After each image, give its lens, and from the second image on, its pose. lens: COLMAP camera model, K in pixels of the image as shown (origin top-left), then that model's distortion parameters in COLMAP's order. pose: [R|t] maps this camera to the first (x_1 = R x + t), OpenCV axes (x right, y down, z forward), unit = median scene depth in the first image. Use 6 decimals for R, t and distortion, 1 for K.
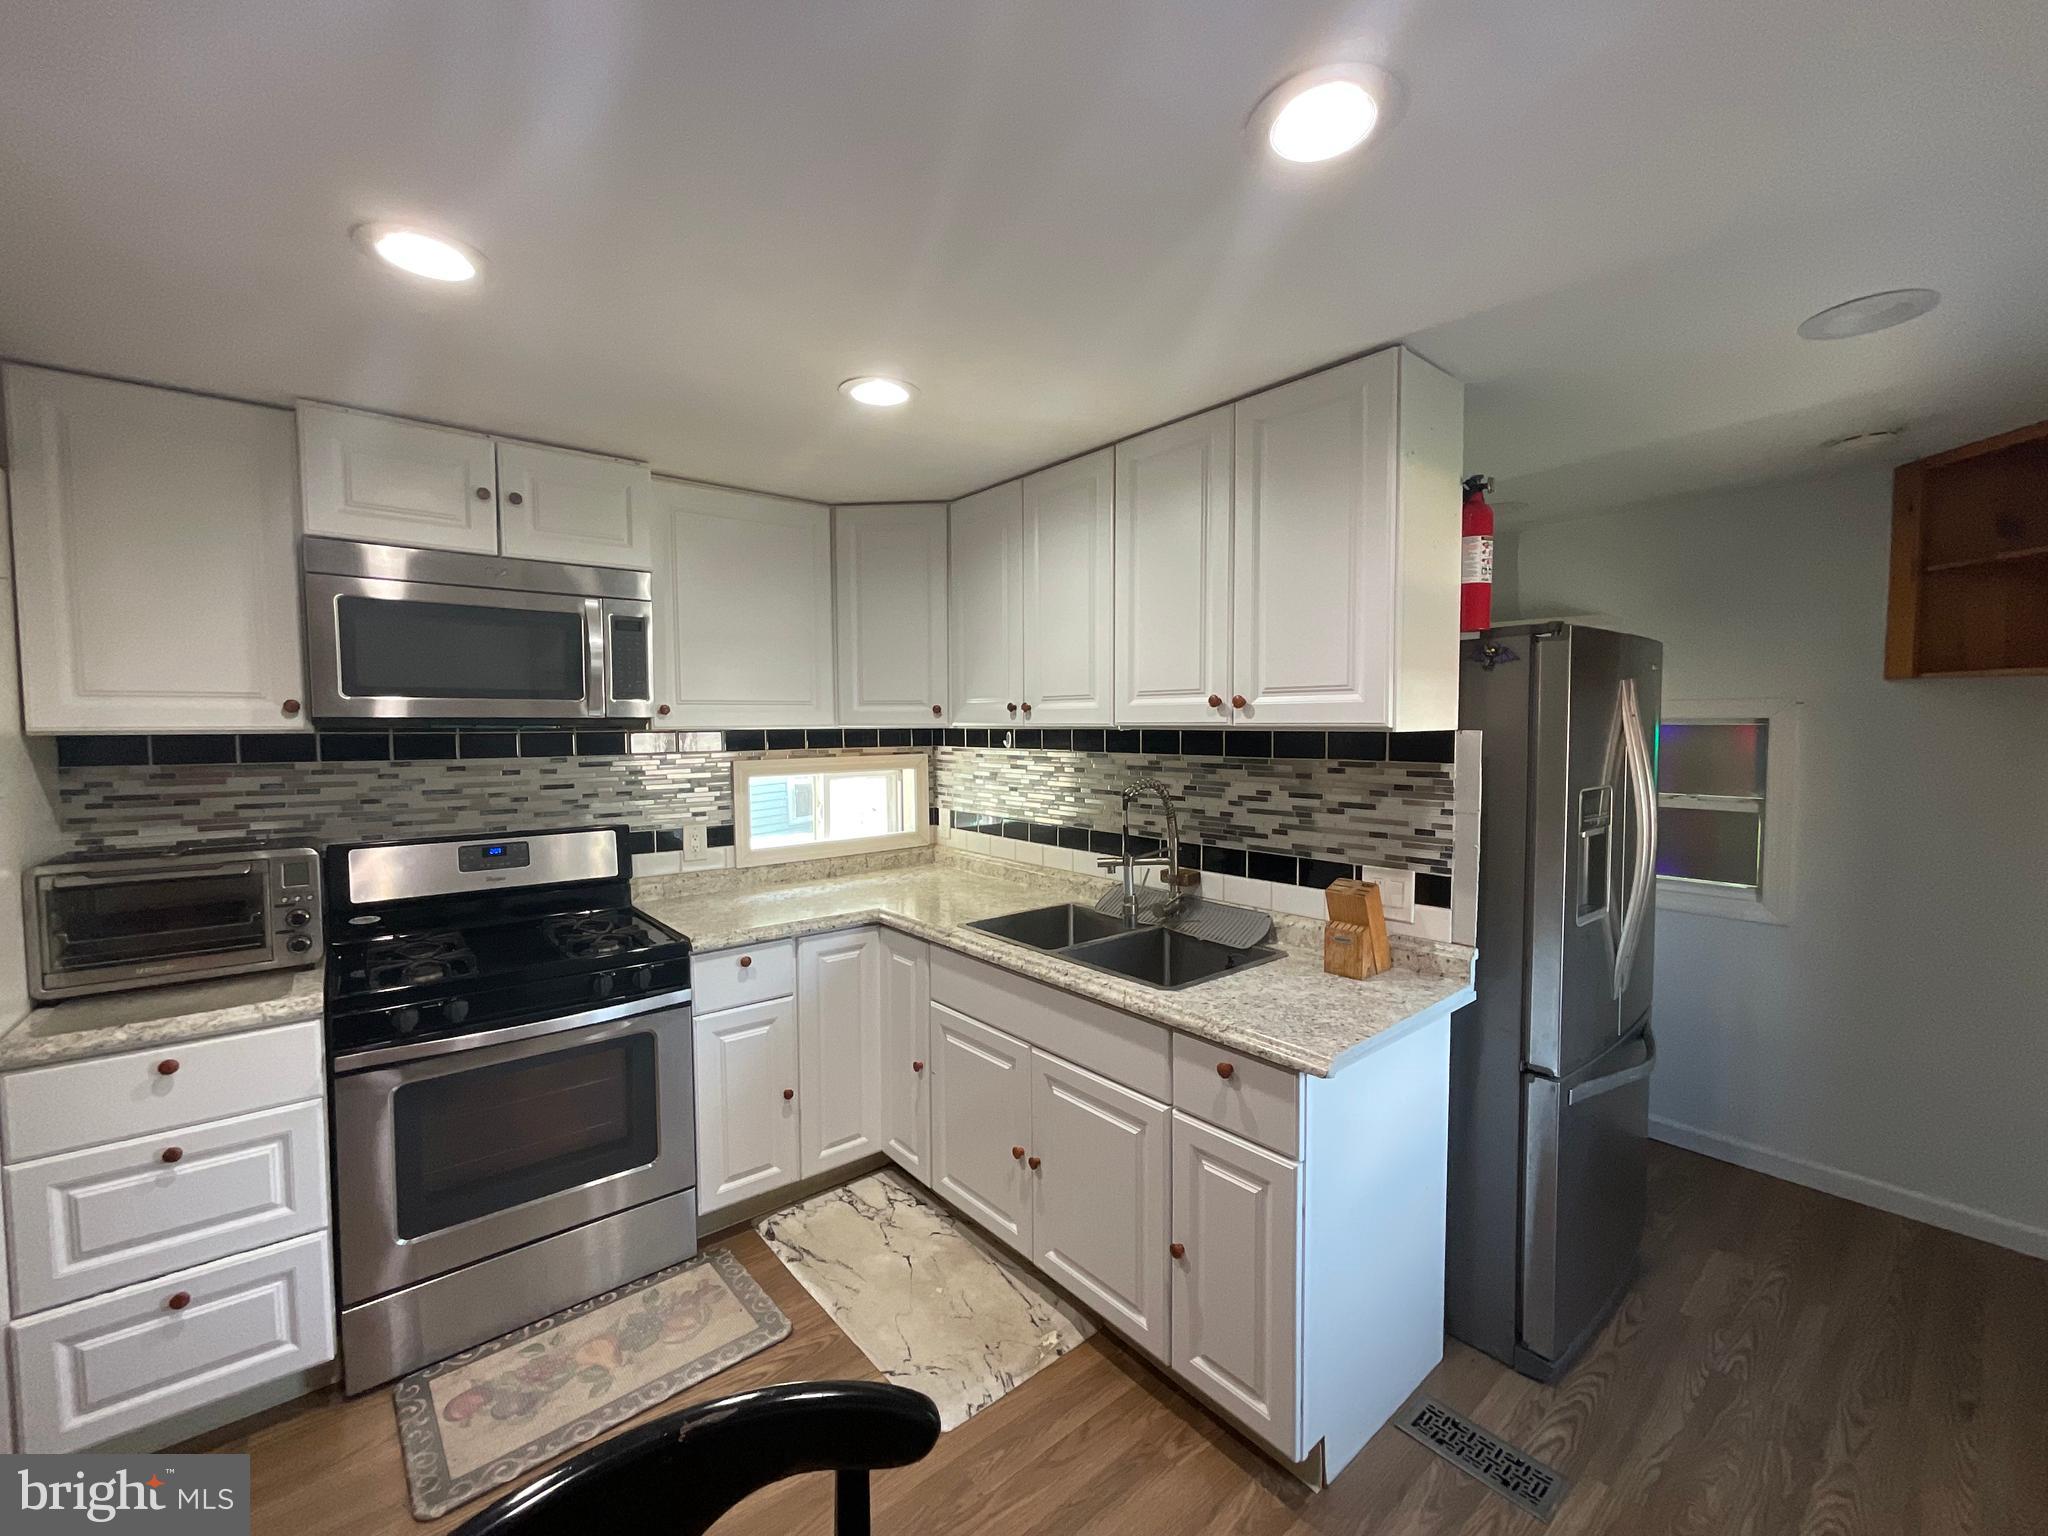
lens RADIAL K [[832.5, 0, 1021.4], [0, 832.5, 771.0], [0, 0, 1]] dist [-0.002069, -0.000141]
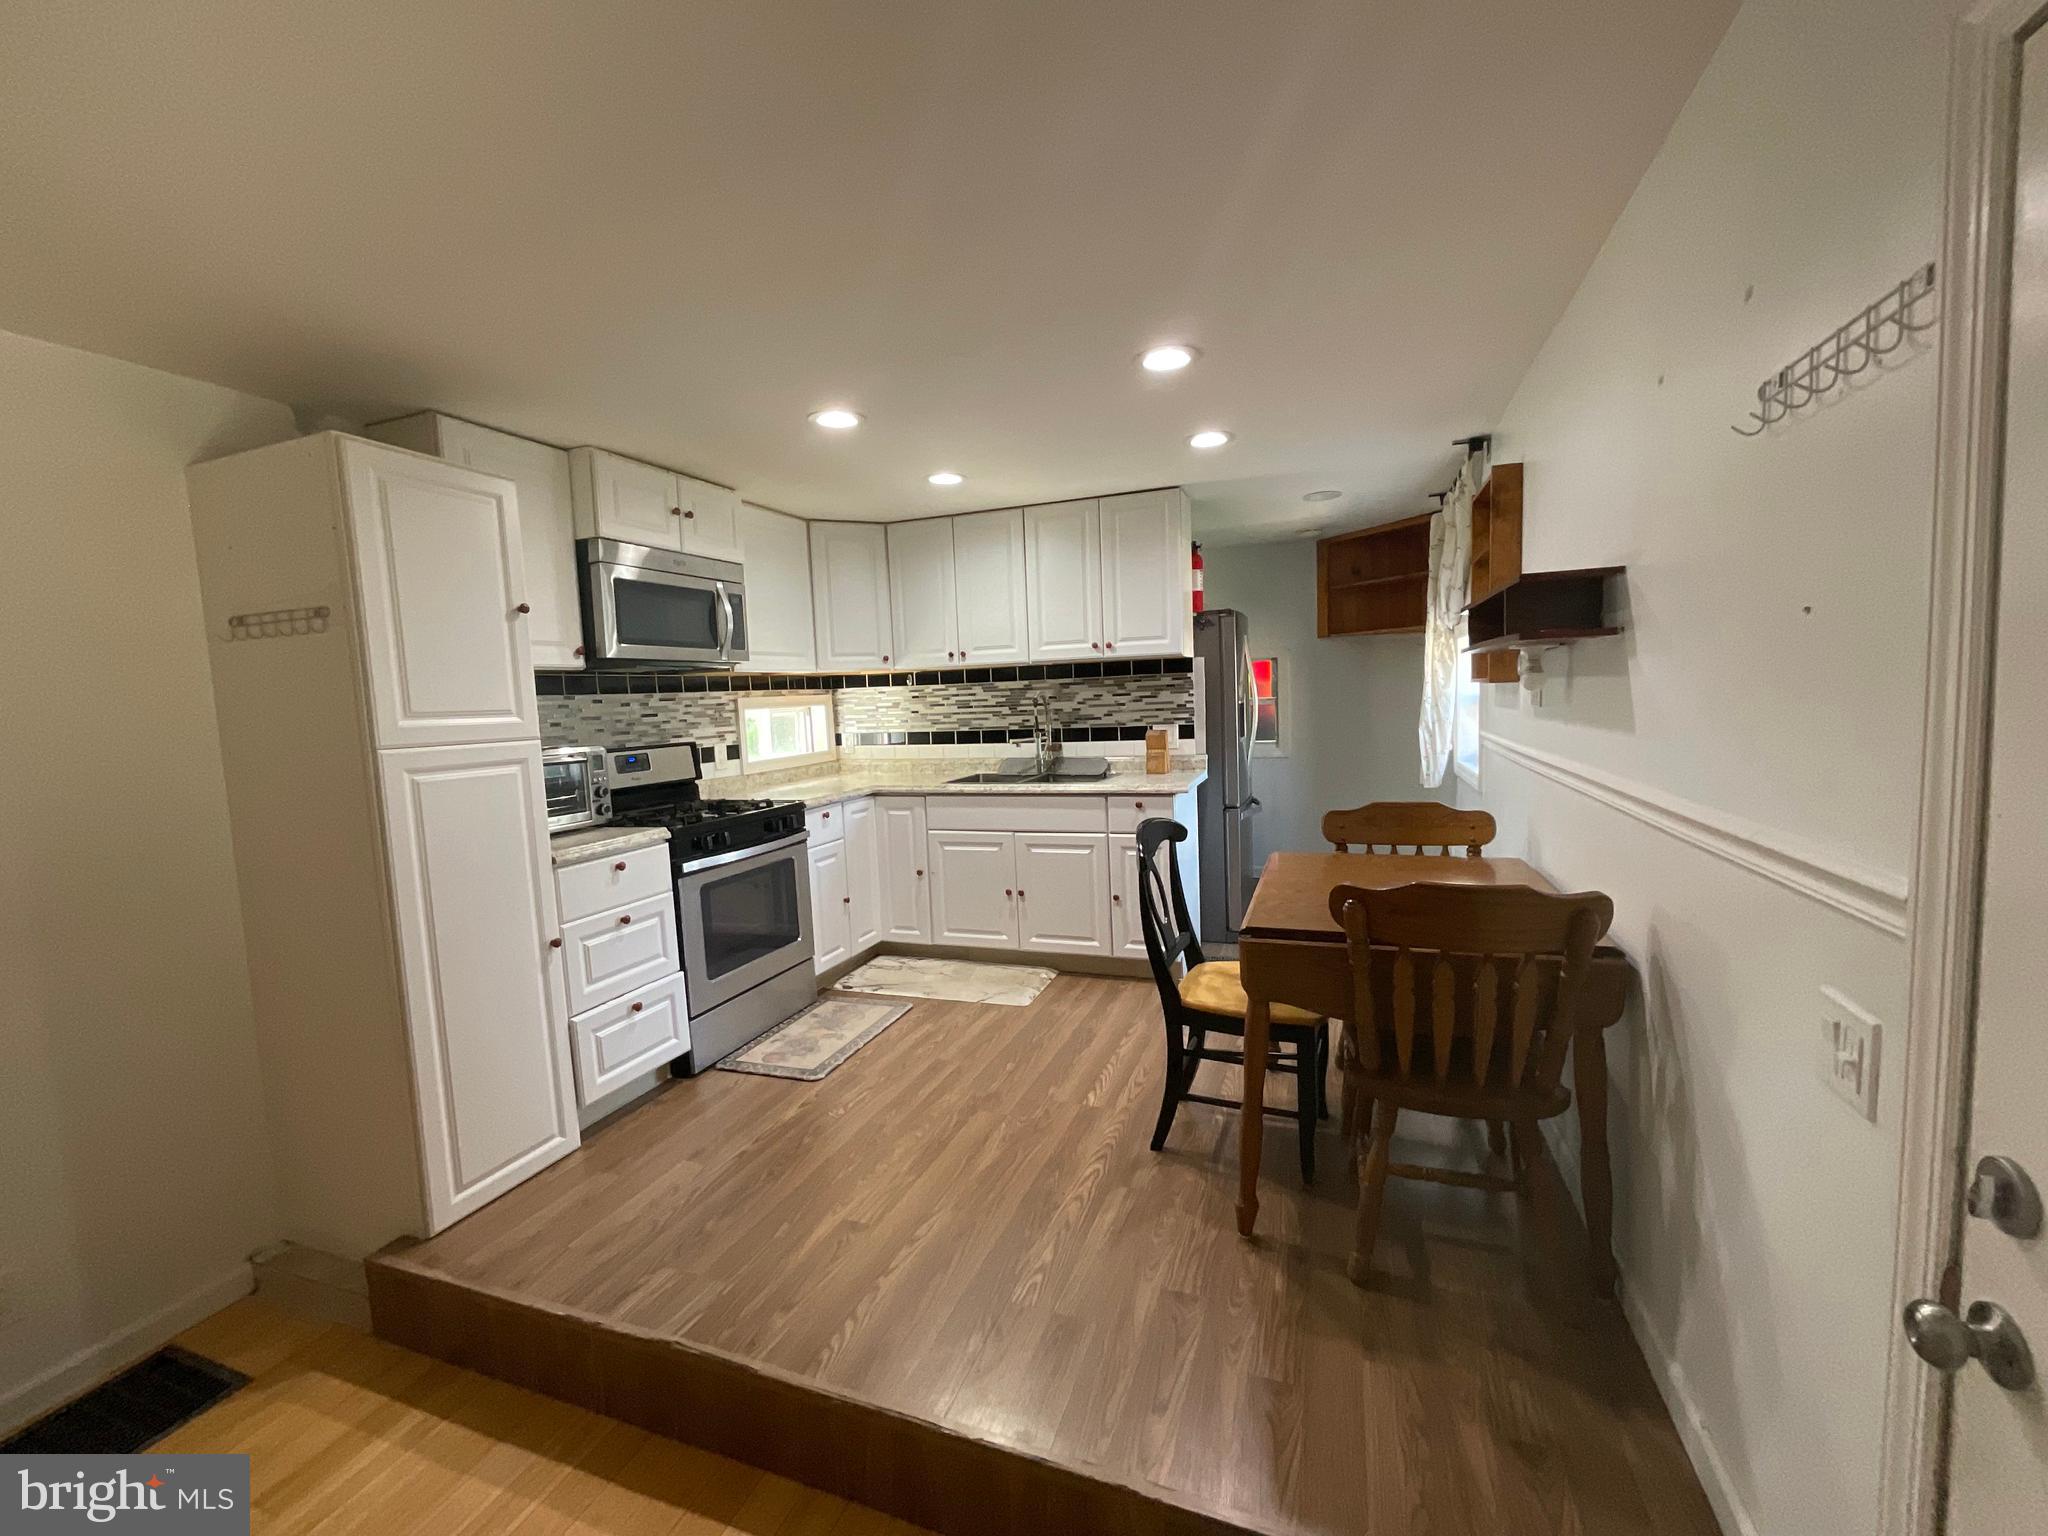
lens RADIAL K [[832.5, 0, 1028.4], [0, 832.5, 767.4], [0, 0, 1]] dist [-0.002069, -0.000141]
pose [[0.868845, -0.075156, 0.489347, -0.793327], [0.065071, 0.997171, 0.037615, 0.107837], [-0.490790, -0.000839, 0.871278, -0.587900]]
